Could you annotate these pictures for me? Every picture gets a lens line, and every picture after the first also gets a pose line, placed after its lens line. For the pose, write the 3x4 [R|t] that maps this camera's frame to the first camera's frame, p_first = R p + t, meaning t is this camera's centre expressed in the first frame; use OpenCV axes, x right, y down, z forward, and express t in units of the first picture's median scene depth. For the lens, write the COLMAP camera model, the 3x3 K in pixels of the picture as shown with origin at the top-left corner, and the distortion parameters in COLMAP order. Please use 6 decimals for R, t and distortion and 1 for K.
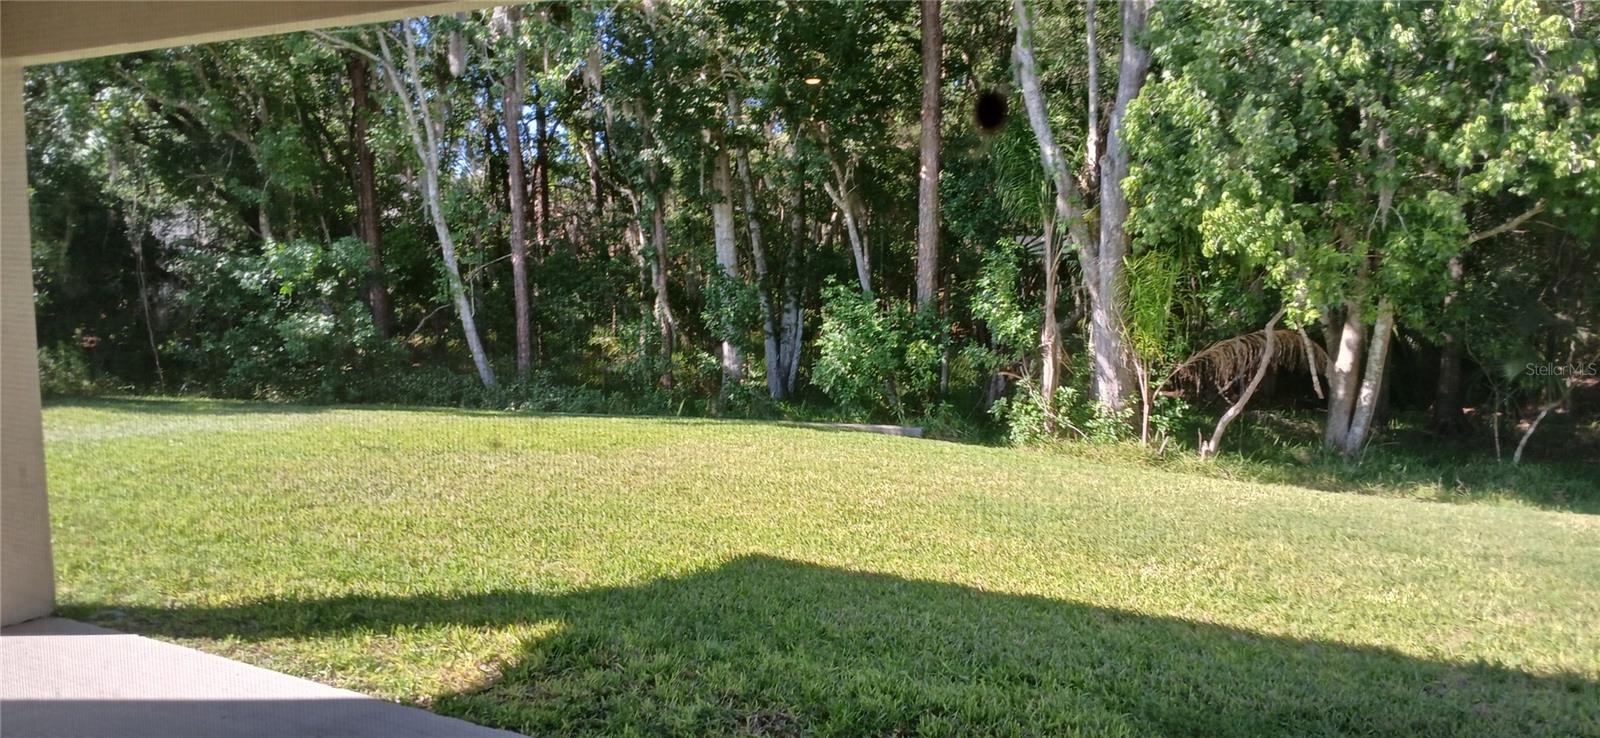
lens RADIAL K [[994.5, 0, 800.0], [0, 994.5, 369.0], [0, 0, 1]] dist [-0.000493, -0.000723]
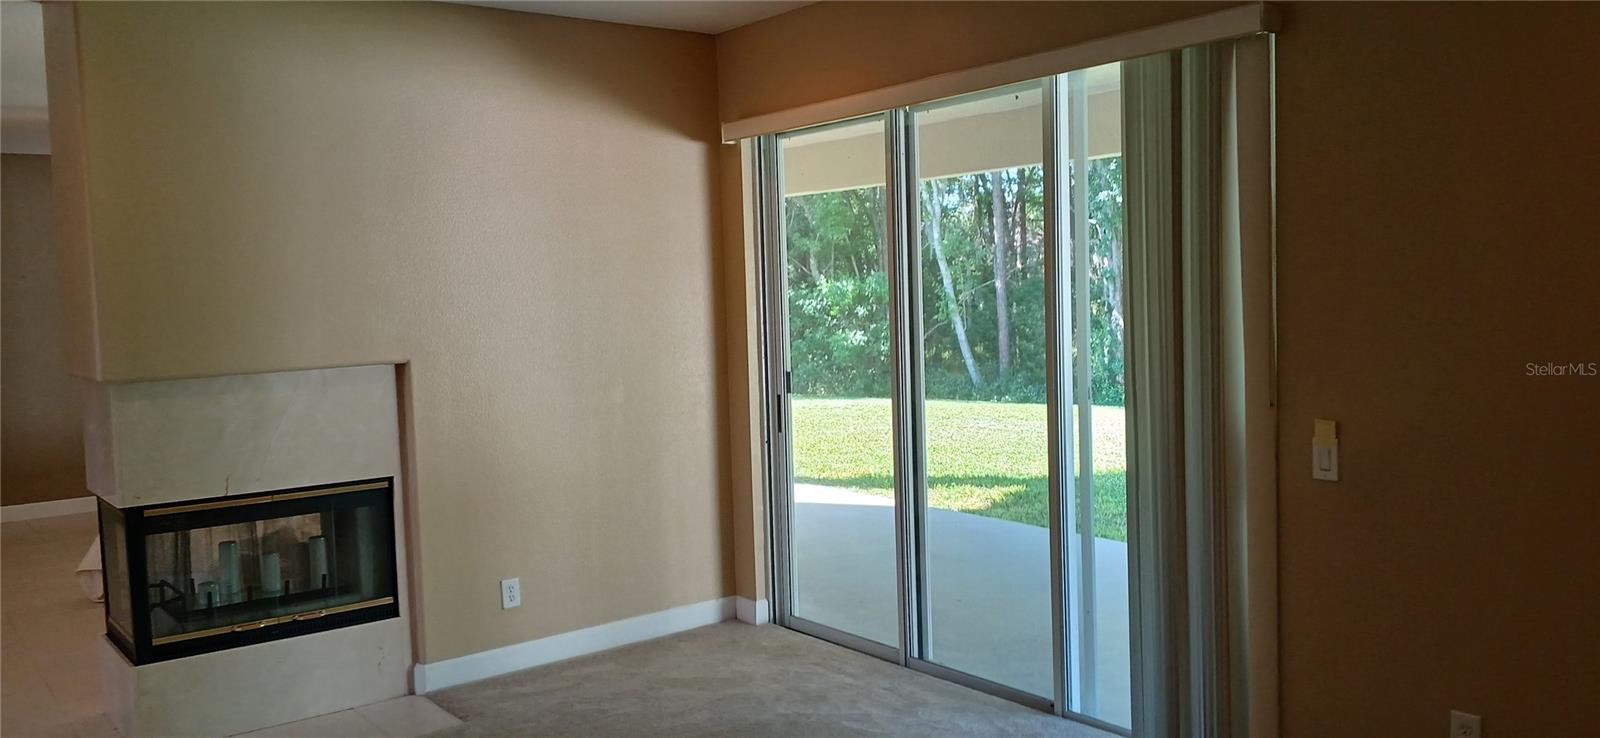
lens RADIAL K [[1270.7, 0, 800.0], [0, 1270.7, 369.0], [0, 0, 1]] dist [0.214276, 0.000075]
pose [[0.908742, -0.005594, -0.417321, 0.162761], [-0.008942, 0.999420, -0.032867, 0.053060], [0.417263, 0.033599, 0.908164, -0.578306]]
